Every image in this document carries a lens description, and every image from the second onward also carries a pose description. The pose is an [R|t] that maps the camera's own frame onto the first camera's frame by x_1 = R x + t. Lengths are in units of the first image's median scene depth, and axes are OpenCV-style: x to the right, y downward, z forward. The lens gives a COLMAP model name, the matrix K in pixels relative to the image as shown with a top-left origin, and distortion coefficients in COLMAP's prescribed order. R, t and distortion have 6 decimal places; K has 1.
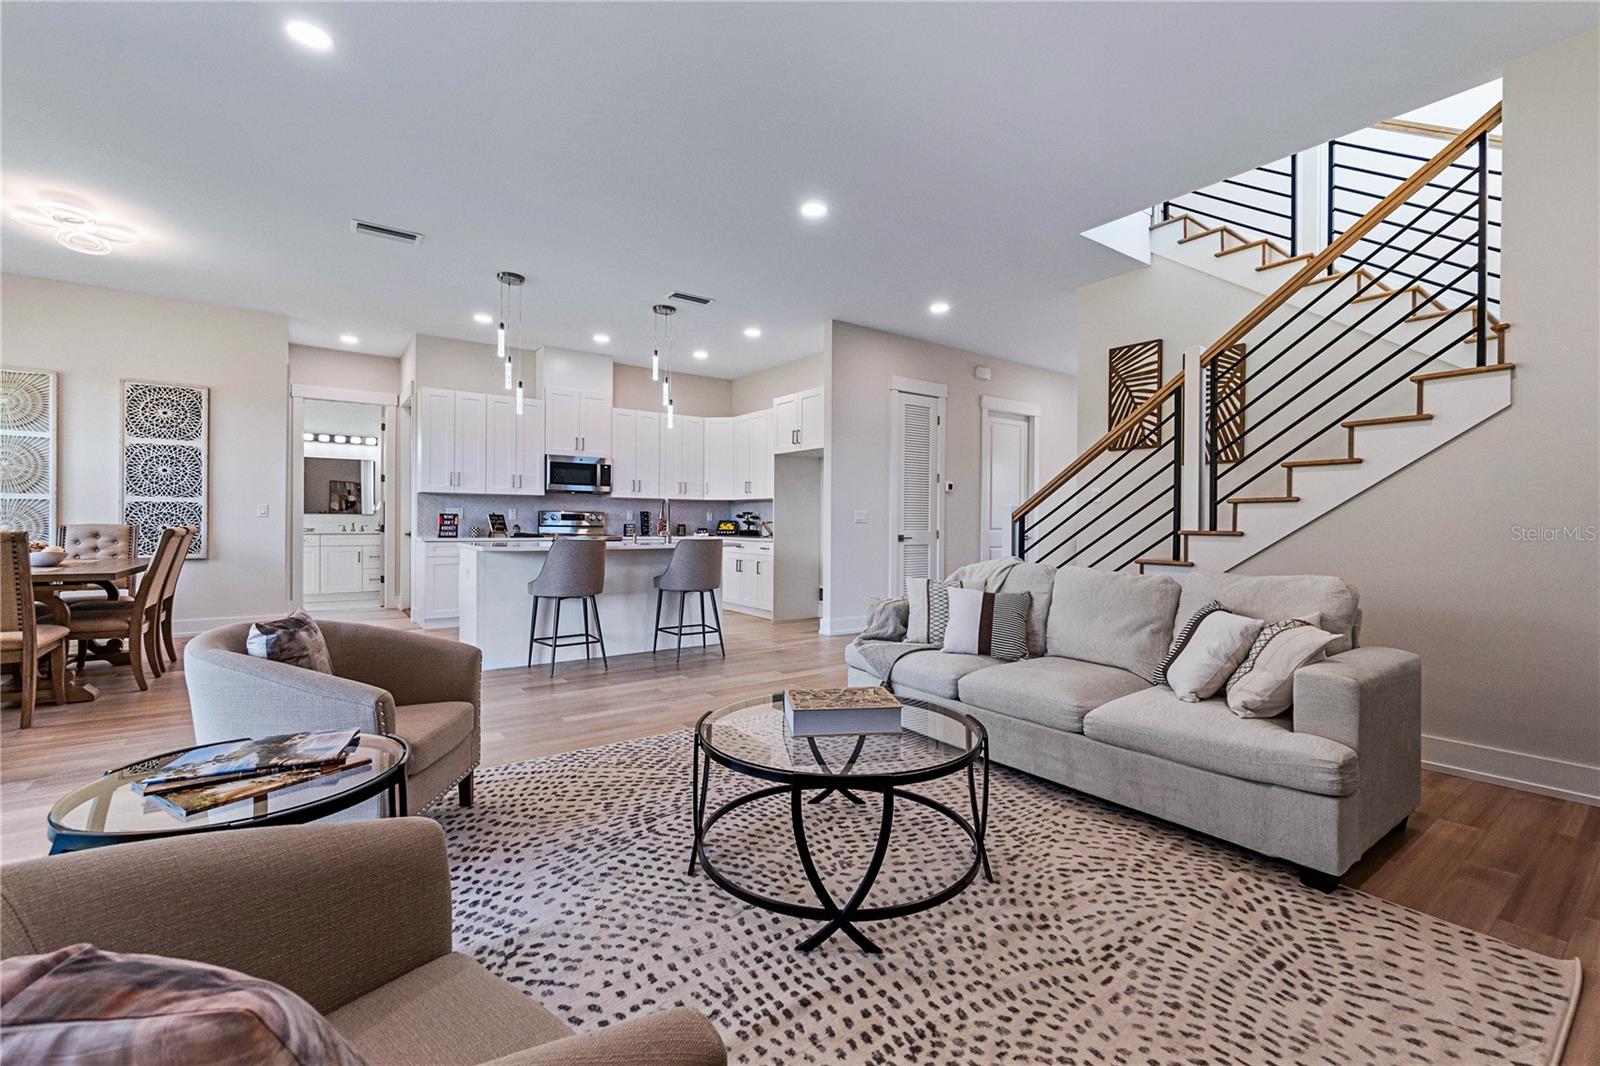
lens RADIAL K [[681.5, 0, 804.7], [0, 681.5, 527.2], [0, 0, 1]] dist [-0.003159, 0.000455]
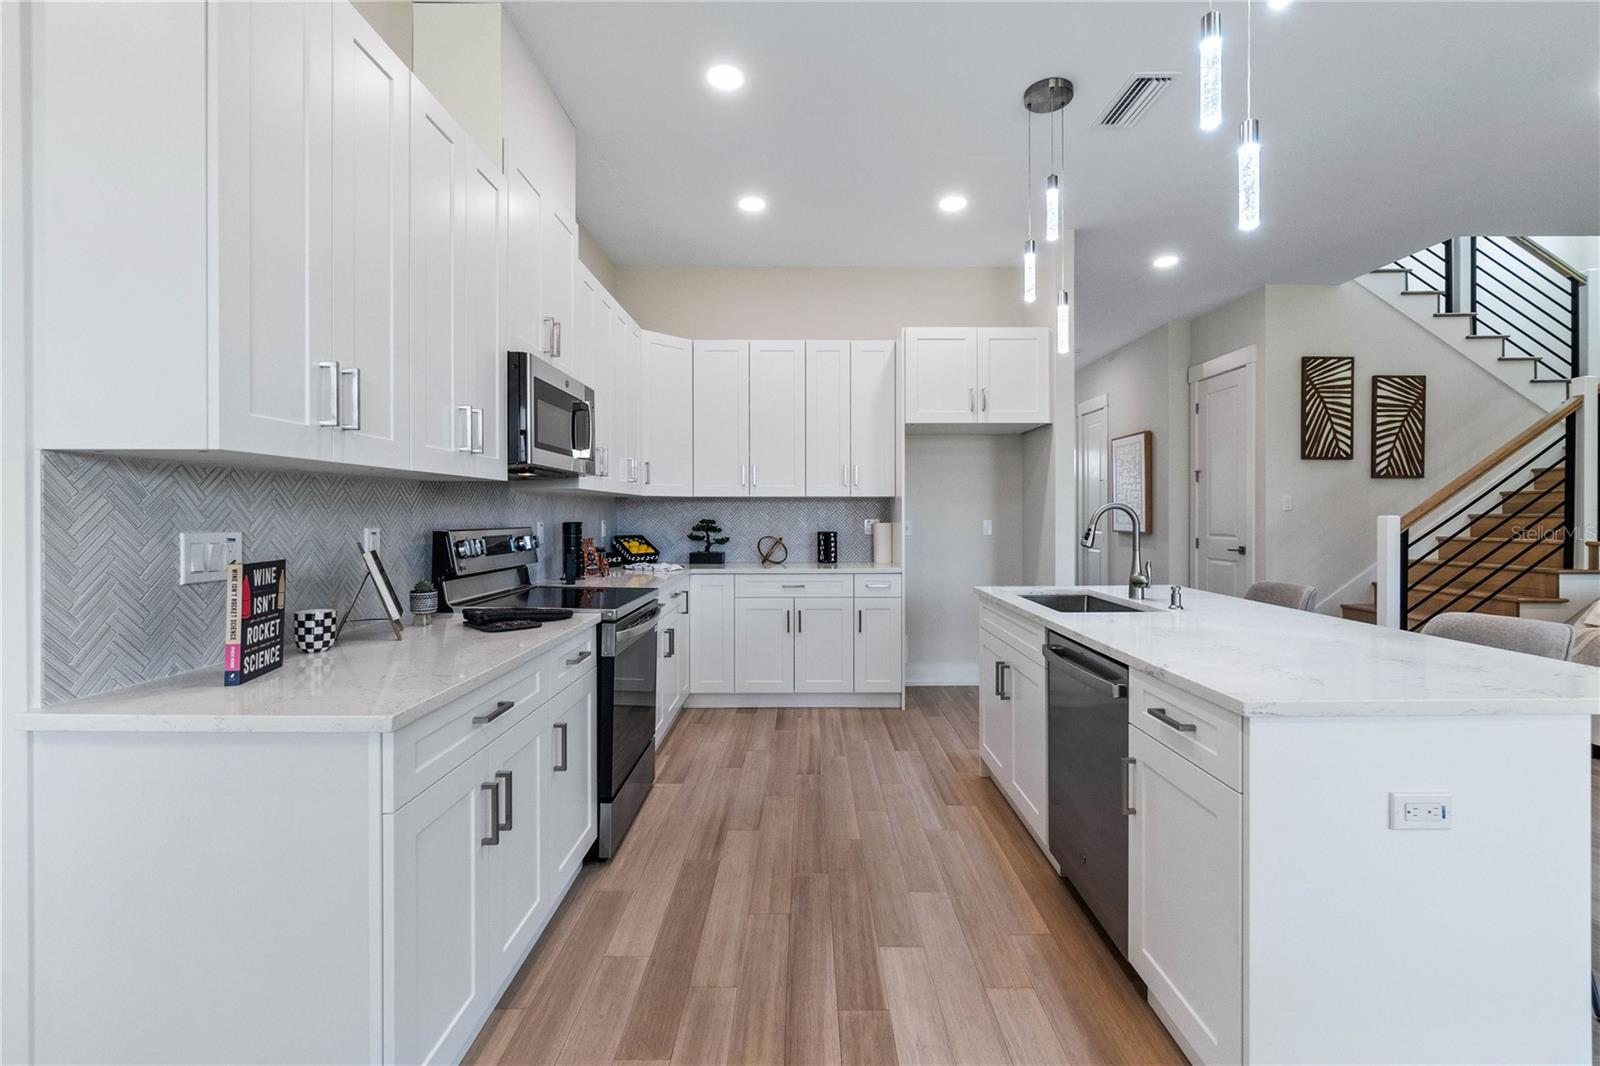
lens RADIAL K [[694.6, 0, 811.4], [0, 694.6, 515.5], [0, 0, 1]] dist [-0.003607, -0.000230]
pose [[0.585752, -0.011088, 0.810414, -0.725751], [0.014450, 0.999890, 0.003236, -0.038846], [-0.810361, 0.009815, 0.585848, 0.904077]]
